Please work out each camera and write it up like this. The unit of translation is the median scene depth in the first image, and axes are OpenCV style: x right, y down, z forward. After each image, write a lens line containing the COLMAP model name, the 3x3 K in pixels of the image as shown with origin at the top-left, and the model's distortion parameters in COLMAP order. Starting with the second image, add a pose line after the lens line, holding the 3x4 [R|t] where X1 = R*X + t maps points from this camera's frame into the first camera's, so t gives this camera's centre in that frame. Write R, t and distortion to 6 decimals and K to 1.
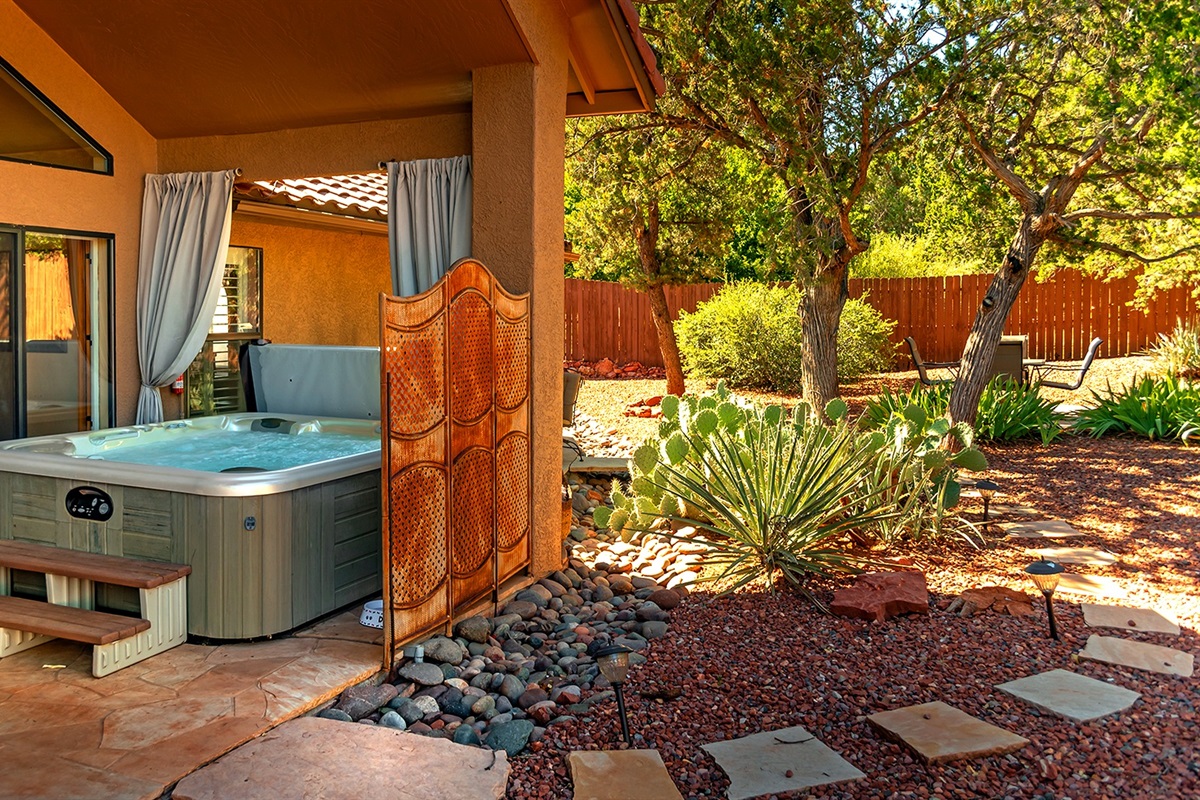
lens RADIAL K [[941.1, 0, 600.6], [0, 941.1, 347.7], [0, 0, 1]] dist [0.042961, 0.002269]
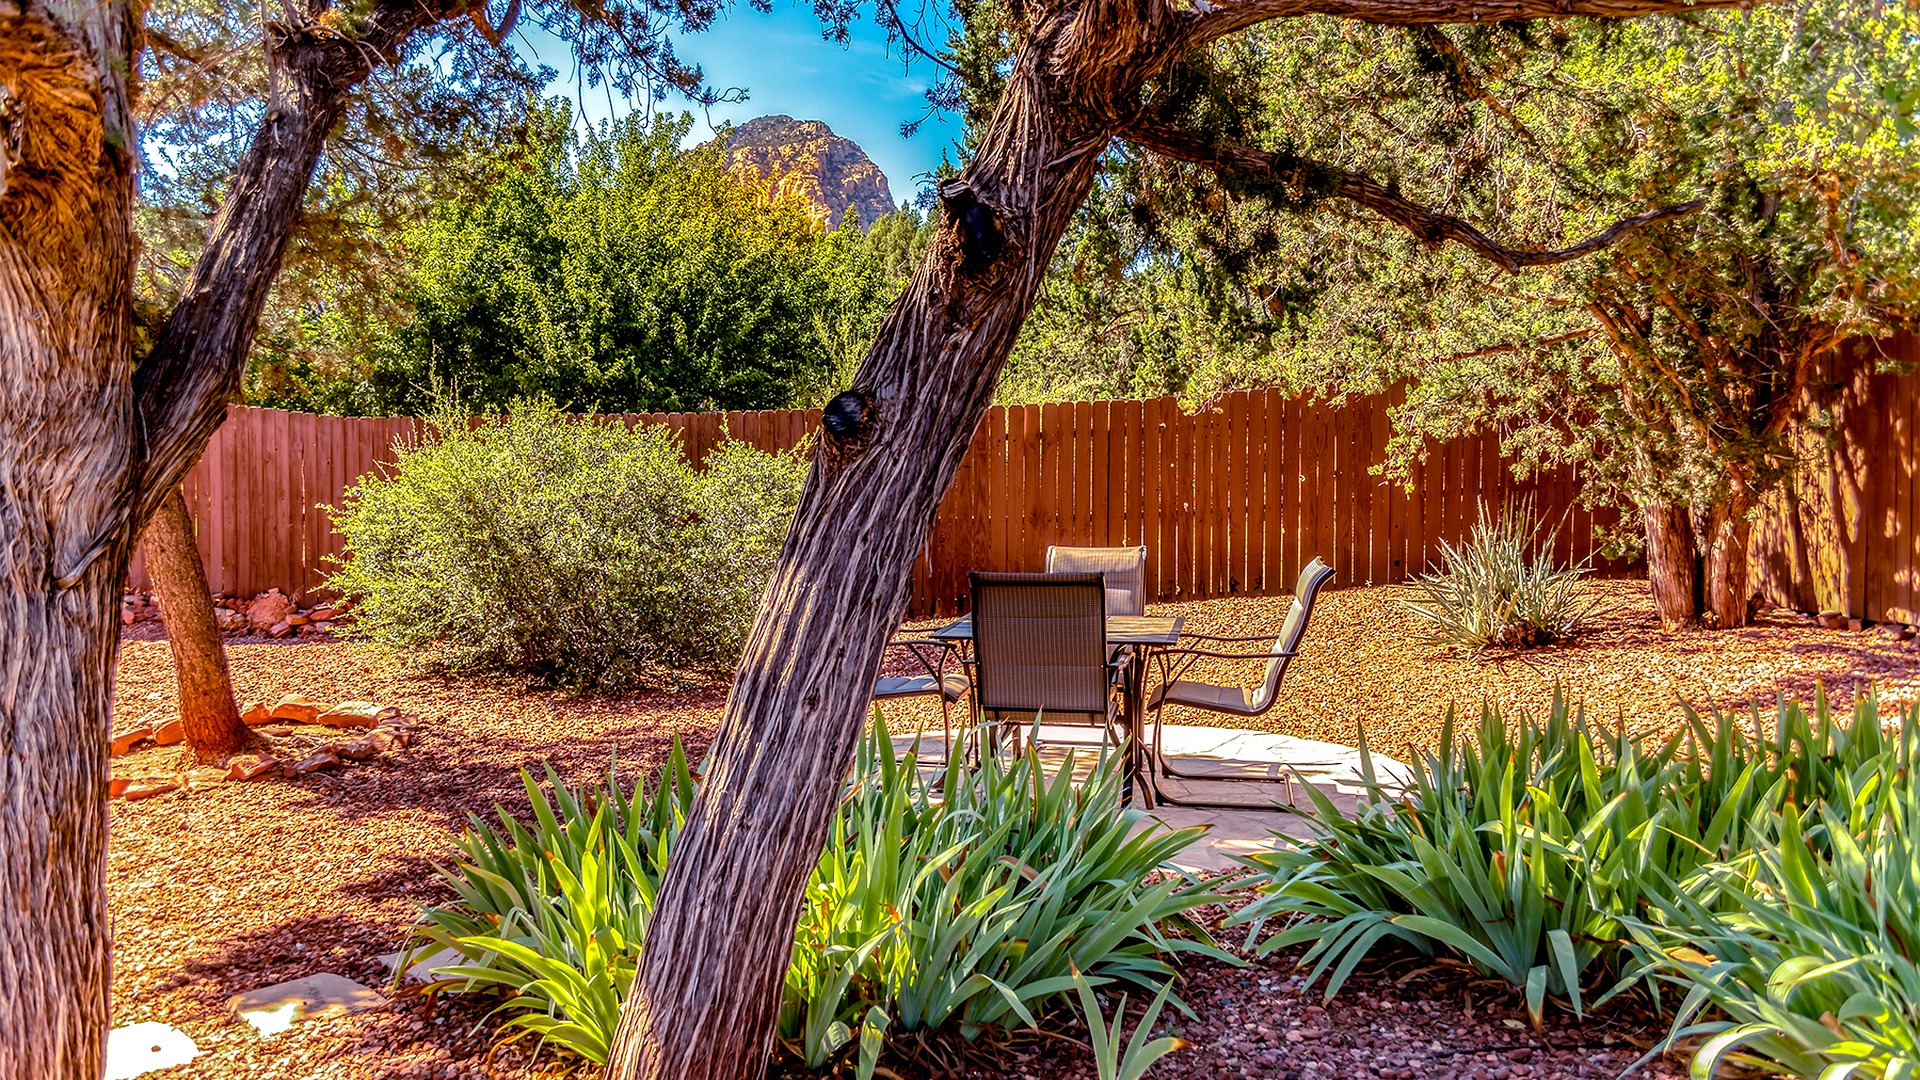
lens RADIAL K [[1512.5, 0, 960.0], [0, 1512.5, 540.0], [0, 0, 1]] dist [-0.003034, -0.001016]
pose [[0.967369, -0.000888, 0.253371, 0.188192], [0.002093, 0.999988, -0.004488, -0.010547], [-0.253364, 0.004872, 0.967359, 0.367961]]
